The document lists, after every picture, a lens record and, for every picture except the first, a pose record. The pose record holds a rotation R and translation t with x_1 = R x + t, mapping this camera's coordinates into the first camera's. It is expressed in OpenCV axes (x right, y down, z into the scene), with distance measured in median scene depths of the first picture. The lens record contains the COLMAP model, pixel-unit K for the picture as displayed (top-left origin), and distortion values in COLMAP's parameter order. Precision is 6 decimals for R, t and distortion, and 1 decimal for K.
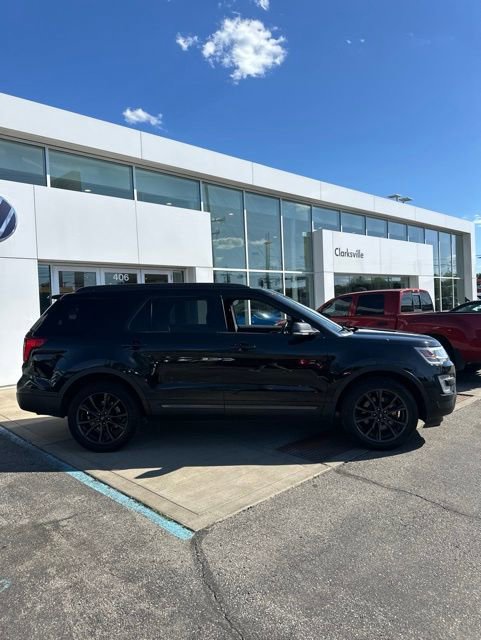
lens RADIAL K [[445.6, 0, 236.5], [0, 445.6, 325.0], [0, 0, 1]] dist [0.054761, -0.074520]
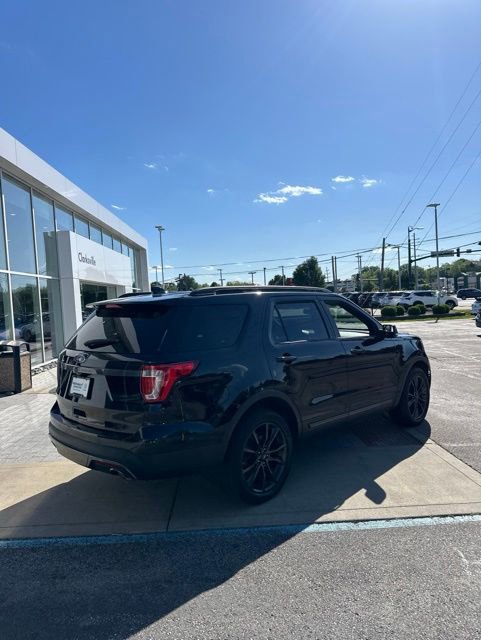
lens RADIAL K [[445.6, 0, 234.9], [0, 445.6, 329.7], [0, 0, 1]] dist [0.054761, -0.074520]
pose [[0.669130, -0.044392, 0.741819, -0.746146], [0.051292, 0.998593, 0.013491, -0.025141], [-0.741374, 0.029022, 0.670465, 0.413573]]
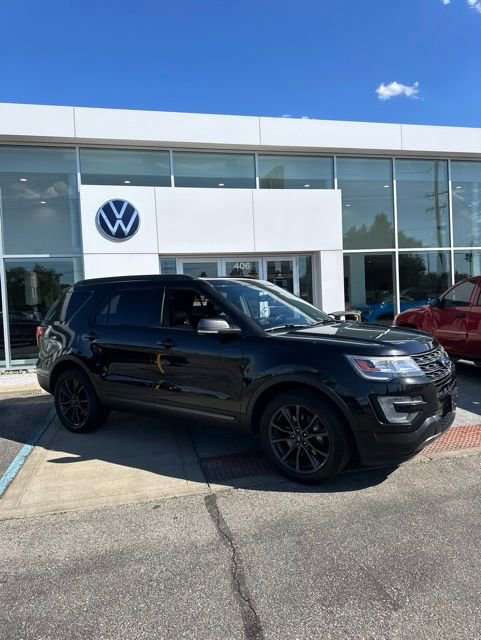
lens RADIAL K [[445.6, 0, 241.9], [0, 445.6, 323.7], [0, 0, 1]] dist [0.054761, -0.074520]
pose [[0.861193, 0.026616, -0.507581, 0.482490], [-0.009576, 0.999300, 0.036153, -0.020550], [0.508188, -0.026274, 0.860845, 0.215944]]
